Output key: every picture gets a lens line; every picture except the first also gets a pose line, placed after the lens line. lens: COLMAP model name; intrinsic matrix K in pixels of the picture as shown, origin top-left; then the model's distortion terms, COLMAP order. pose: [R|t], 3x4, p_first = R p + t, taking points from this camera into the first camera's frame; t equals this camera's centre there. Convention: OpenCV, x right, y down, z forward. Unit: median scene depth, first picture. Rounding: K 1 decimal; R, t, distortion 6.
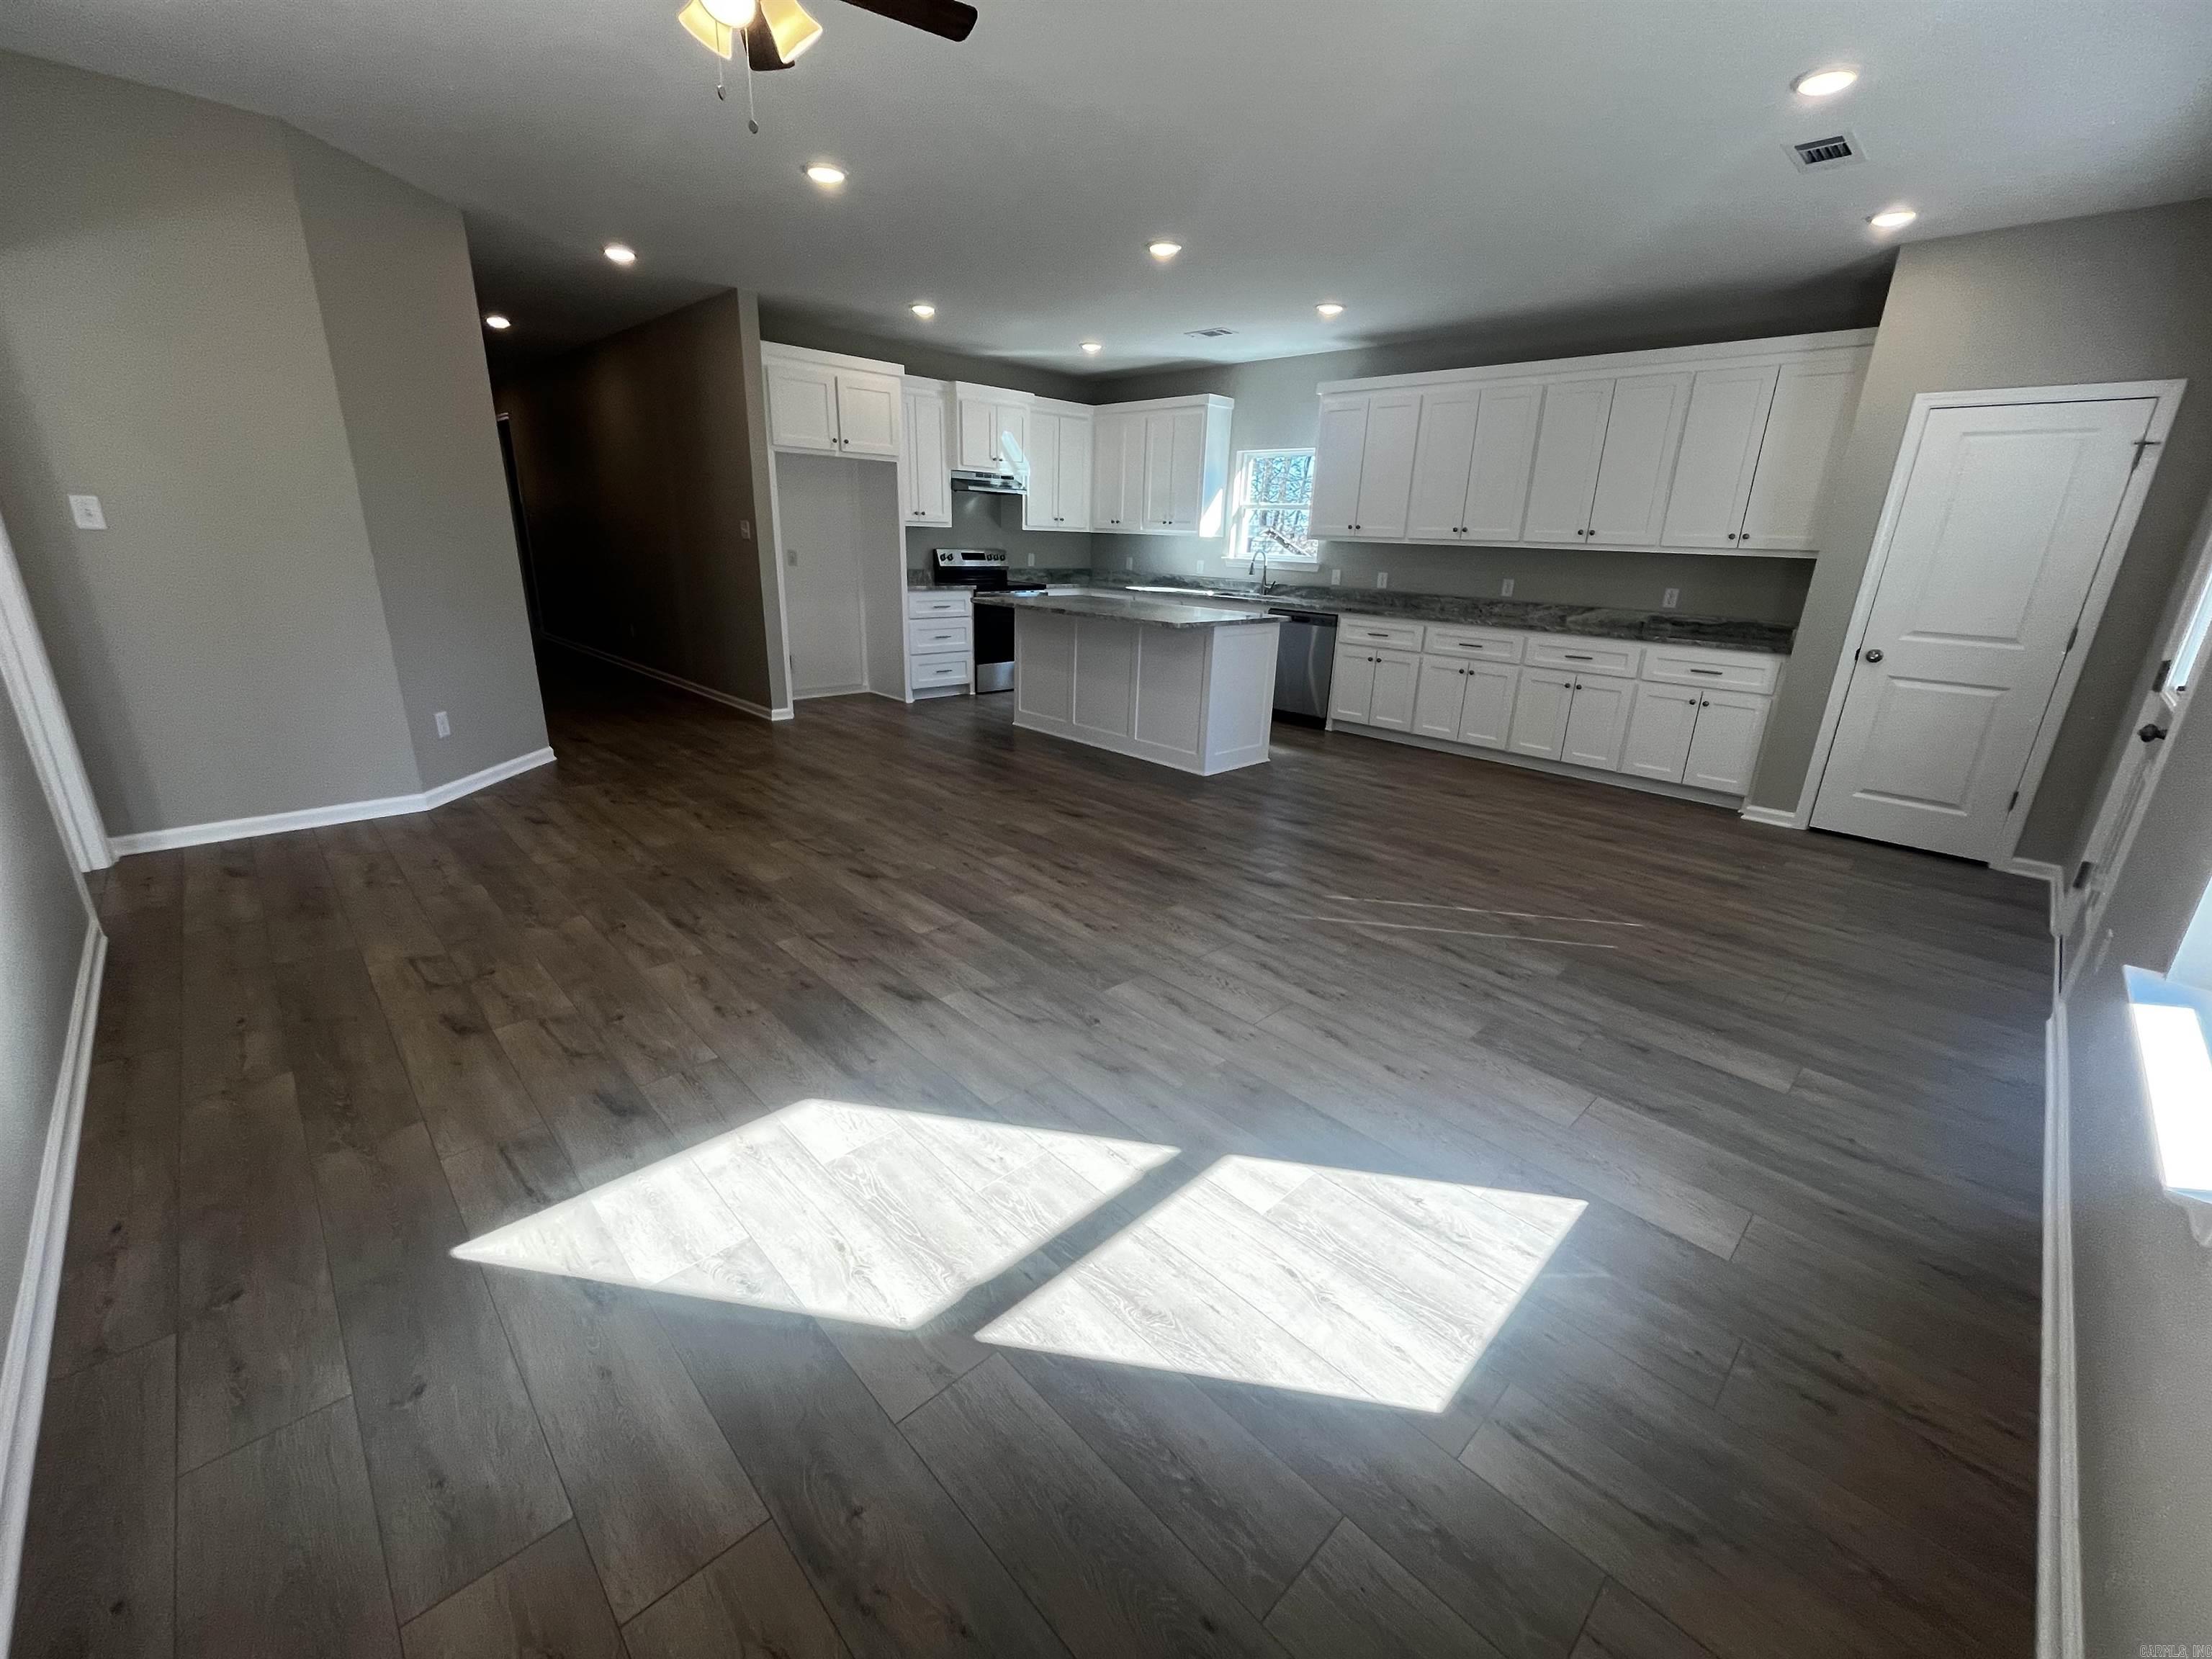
lens RADIAL K [[898.0, 0, 1106.1], [0, 898.0, 826.3], [0, 0, 1]] dist [-0.001884, -0.000138]
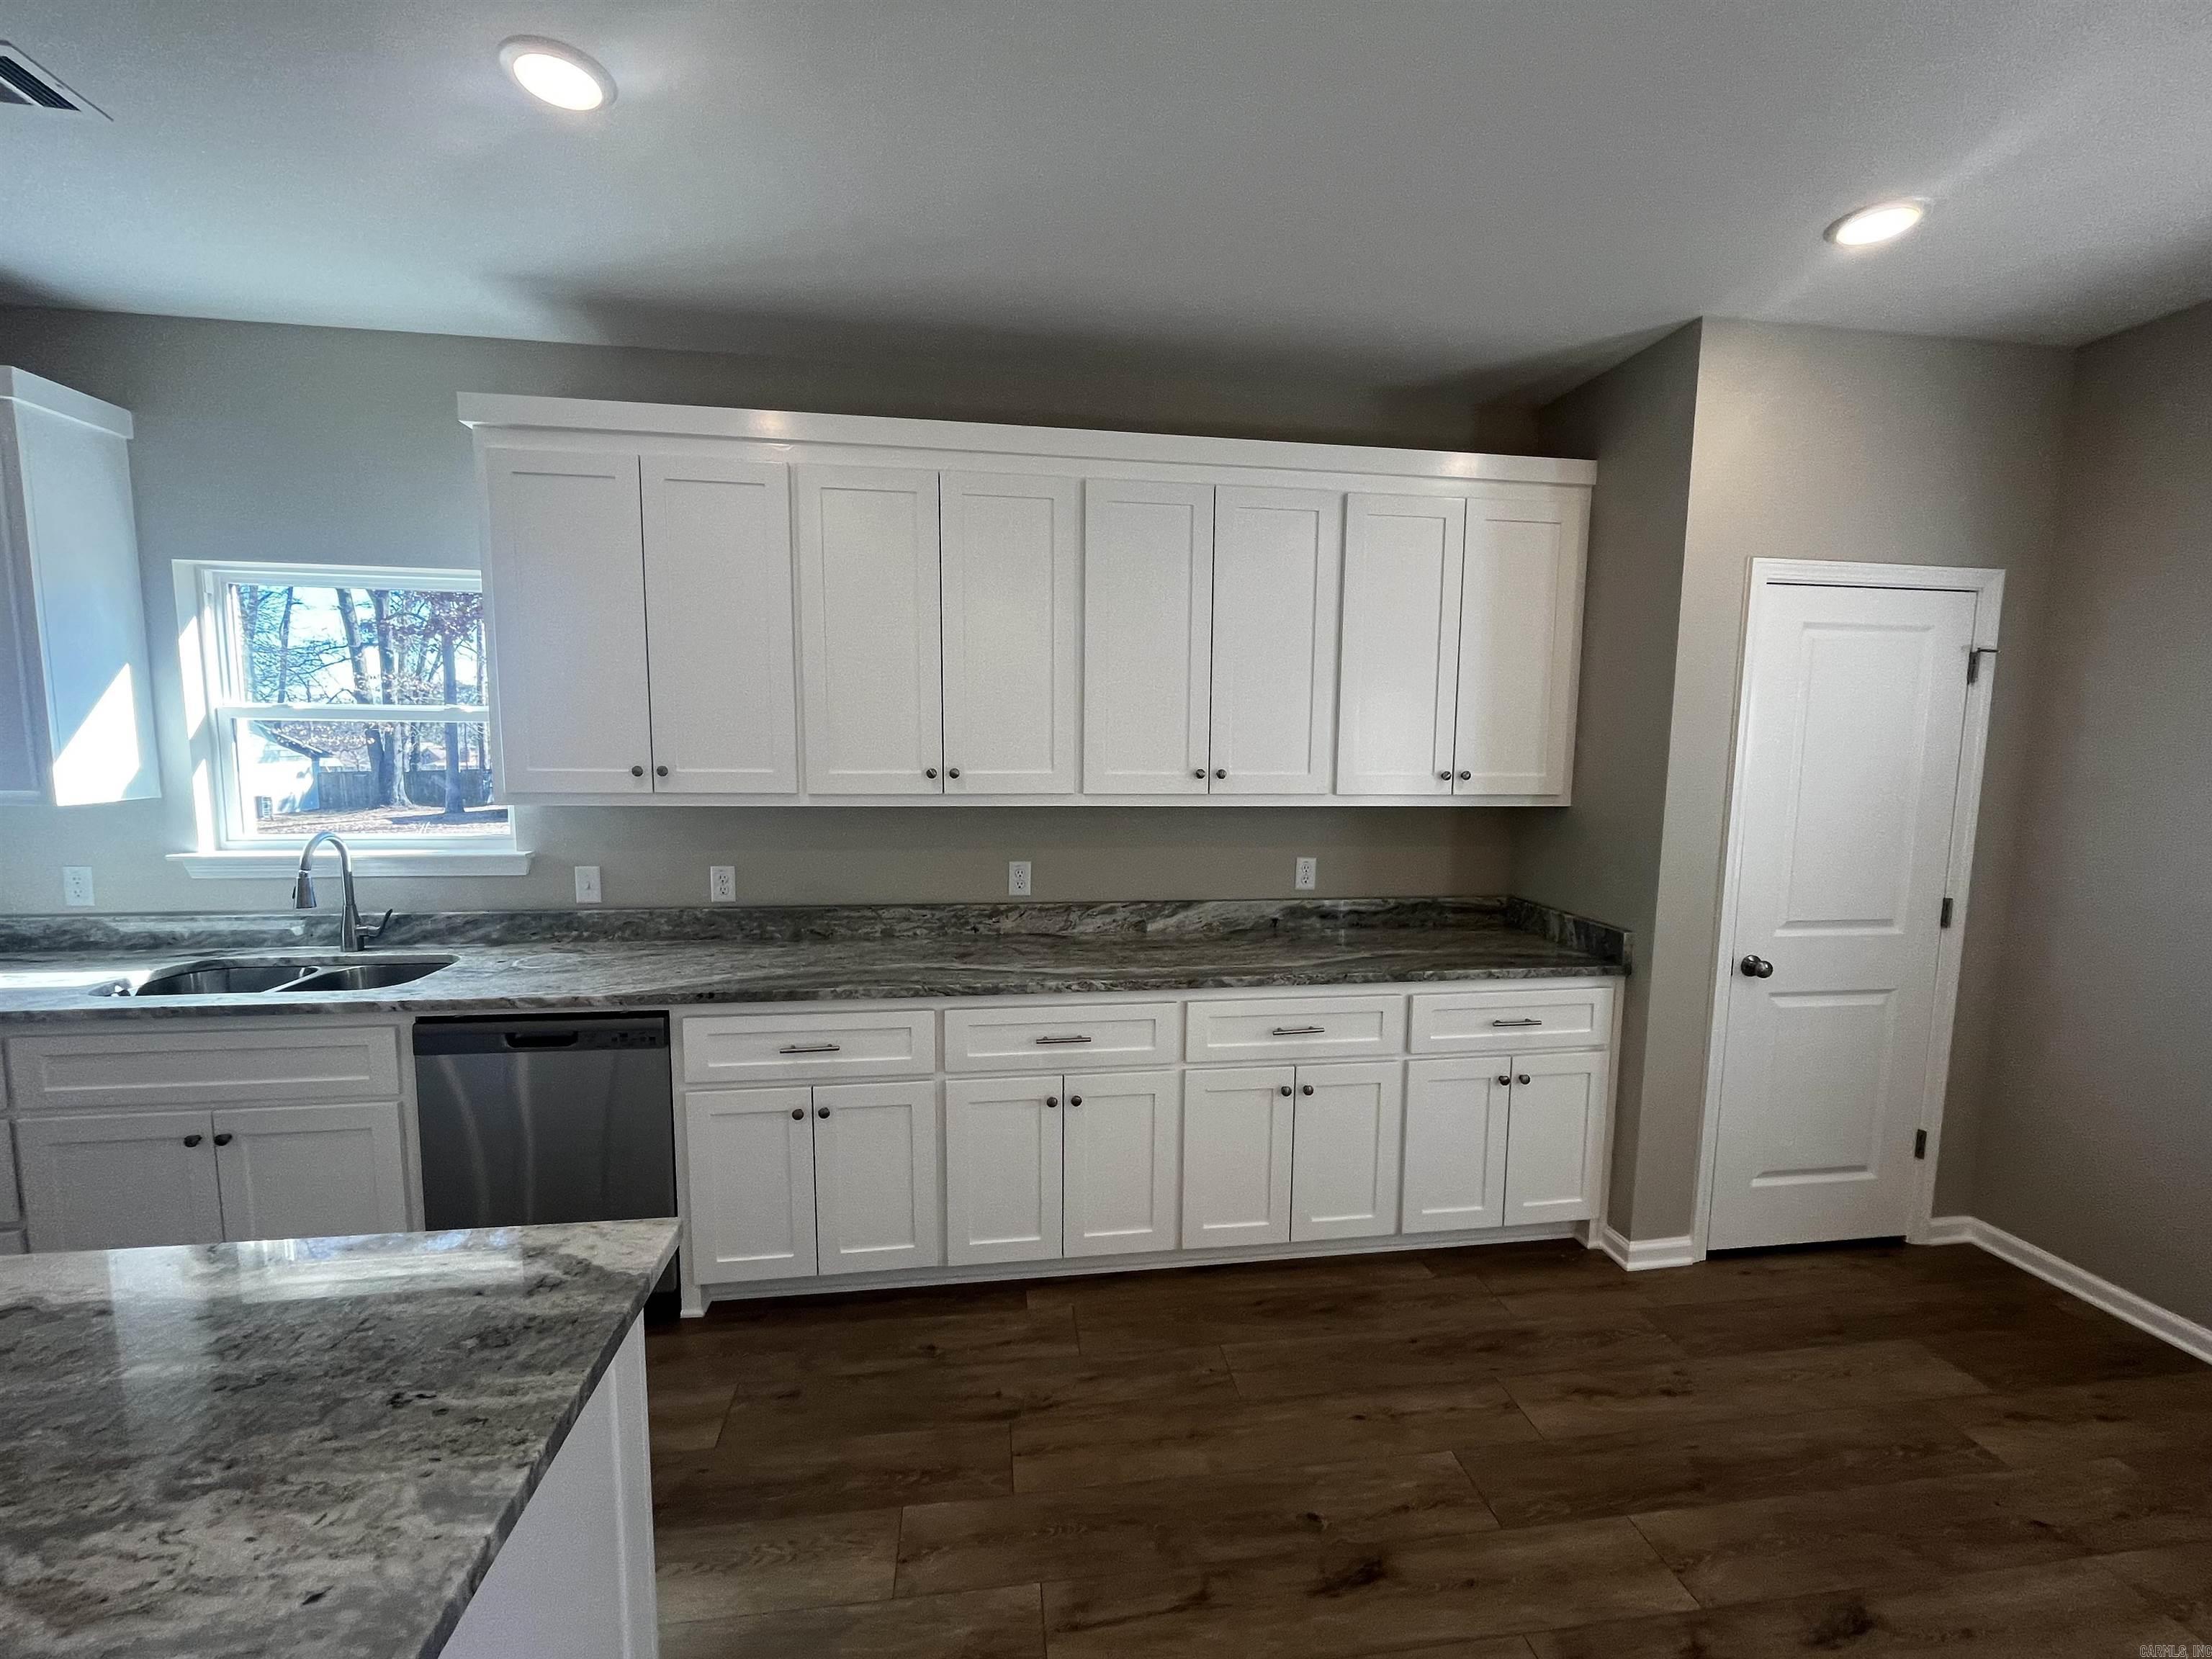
lens RADIAL K [[898.0, 0, 1106.1], [0, 898.0, 826.3], [0, 0, 1]] dist [-0.001884, -0.000138]
pose [[0.589624, -0.110249, 0.800118, 0.097876], [0.259938, 0.963837, -0.058746, -0.284286], [-0.764707, 0.242619, 0.596959, 0.751351]]
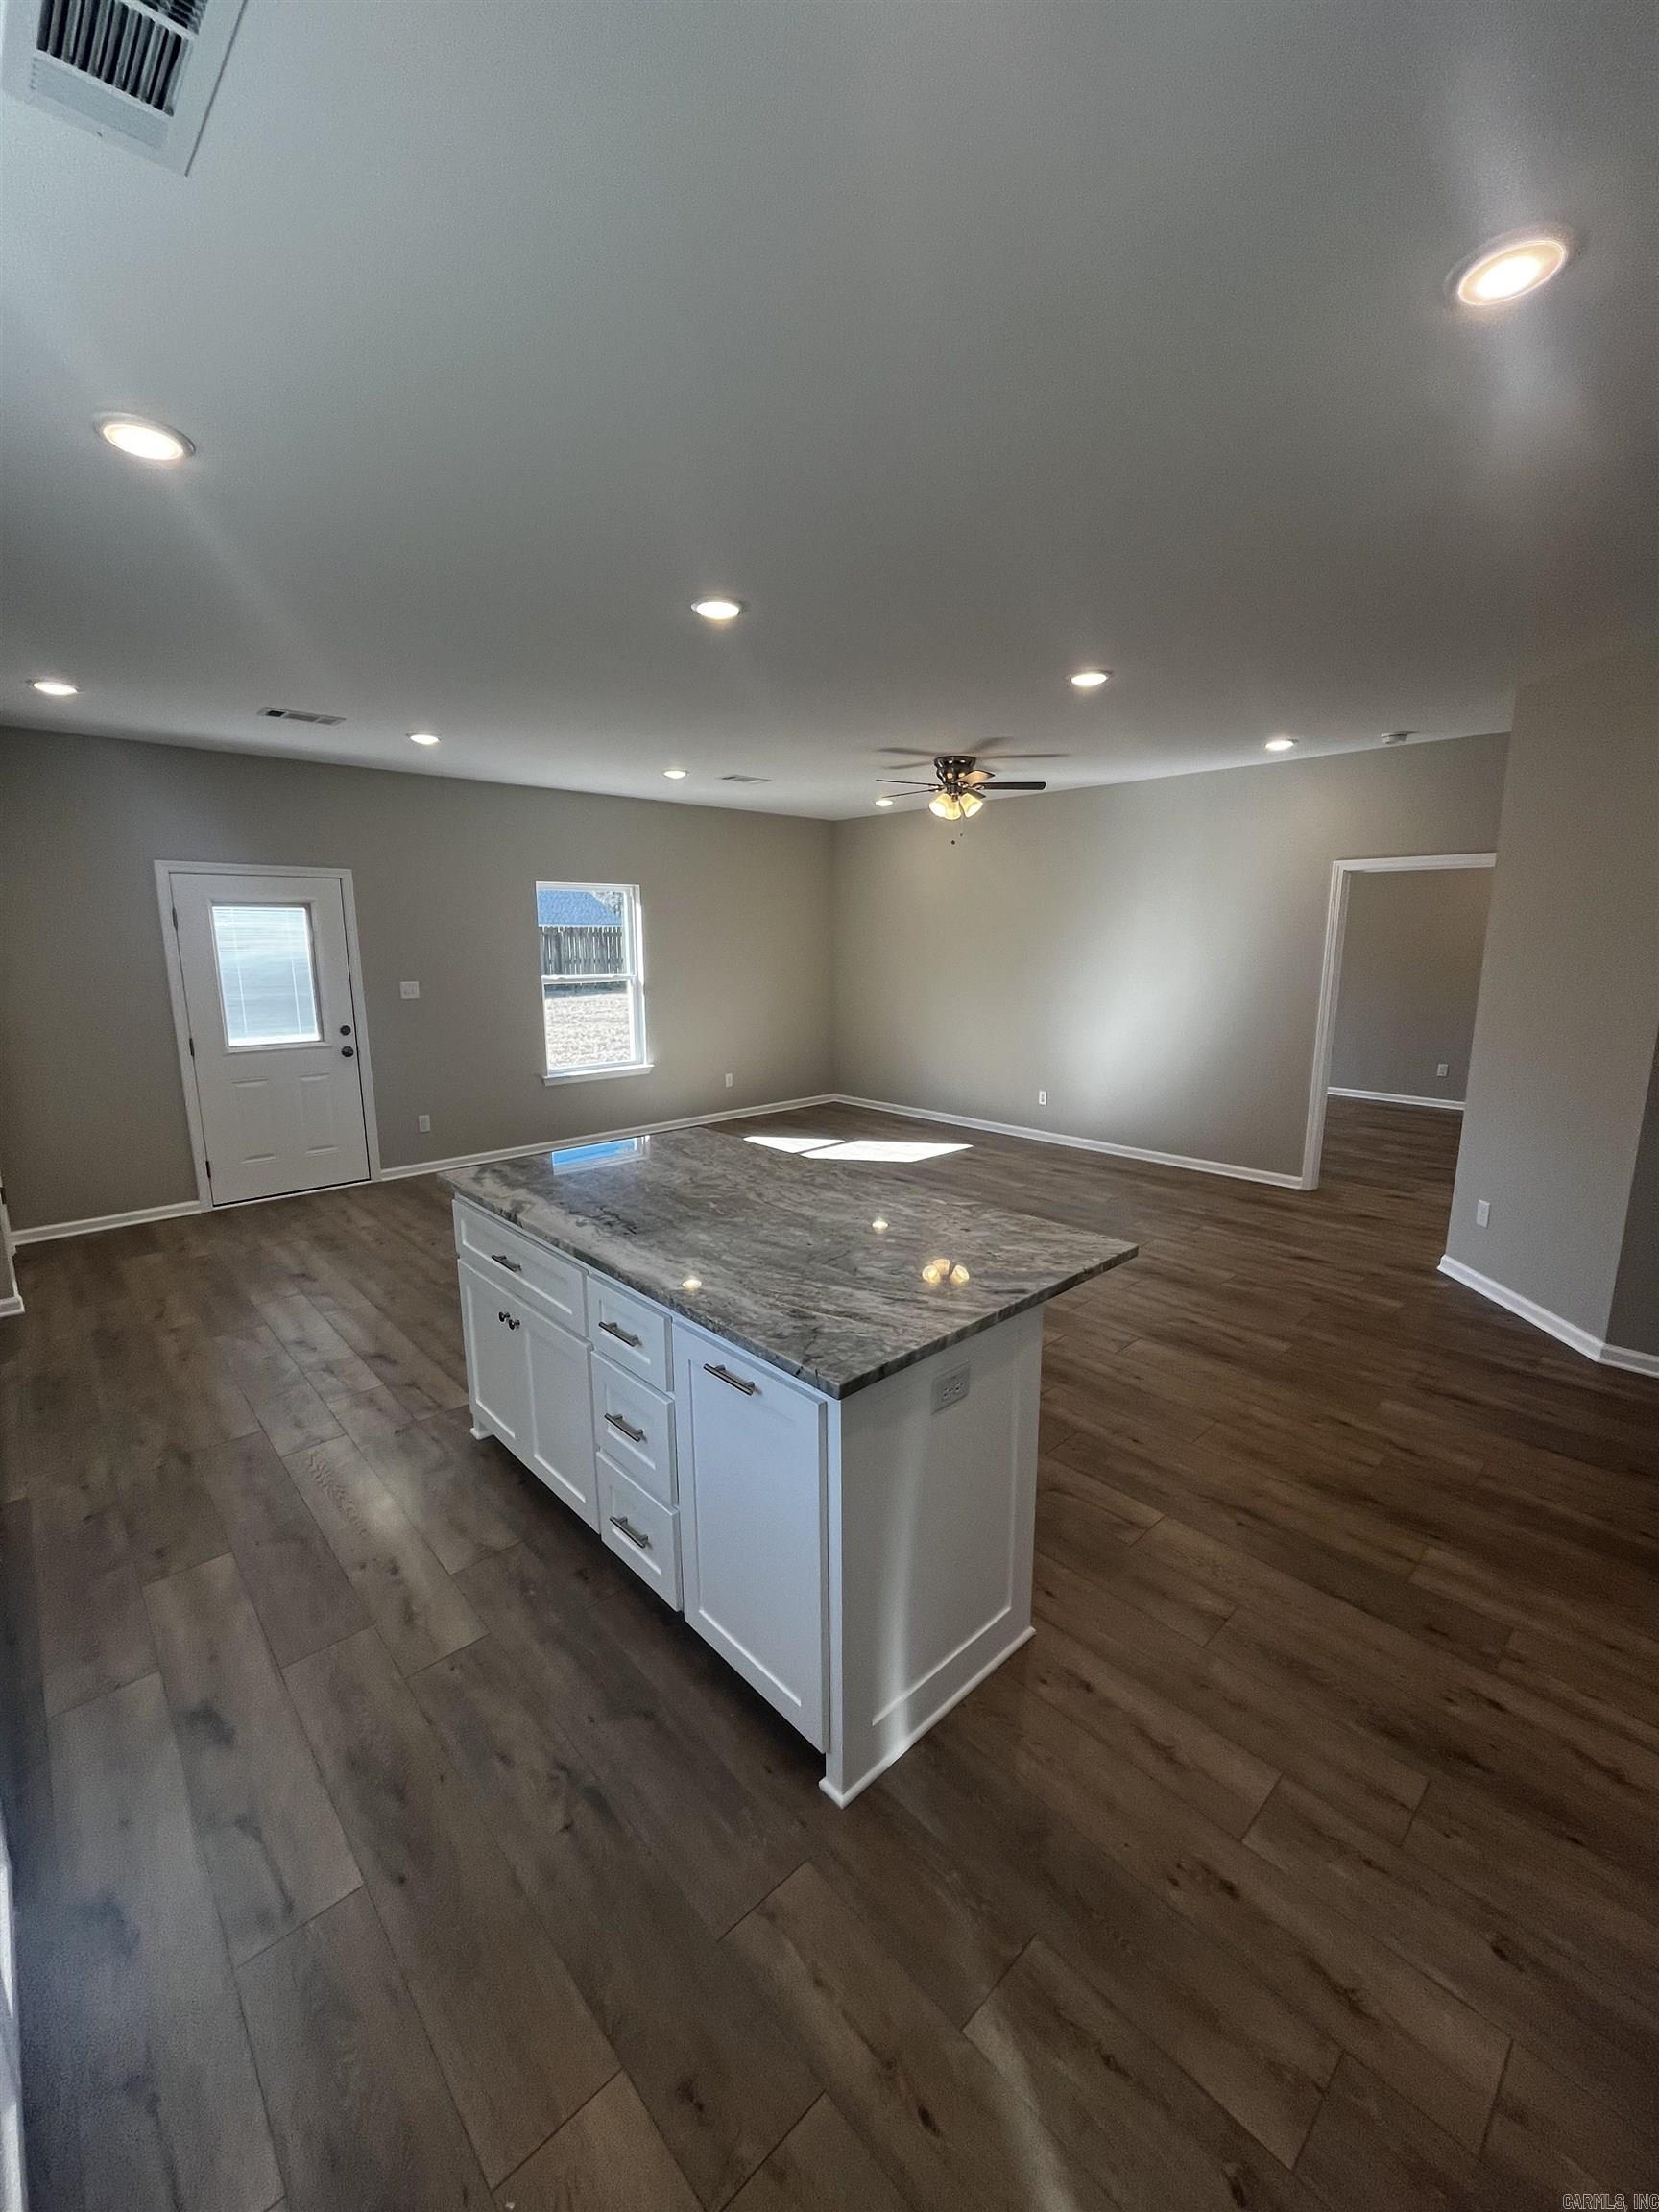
lens RADIAL K [[900.3, 0, 829.0], [0, 900.3, 1104.1], [0, 0, 1]] dist [-0.001362, -0.000022]
pose [[-0.999273, -0.035789, 0.013136, -0.030451], [-0.025040, 0.875959, 0.481735, -0.524313], [-0.028748, 0.481056, -0.876219, 1.423068]]
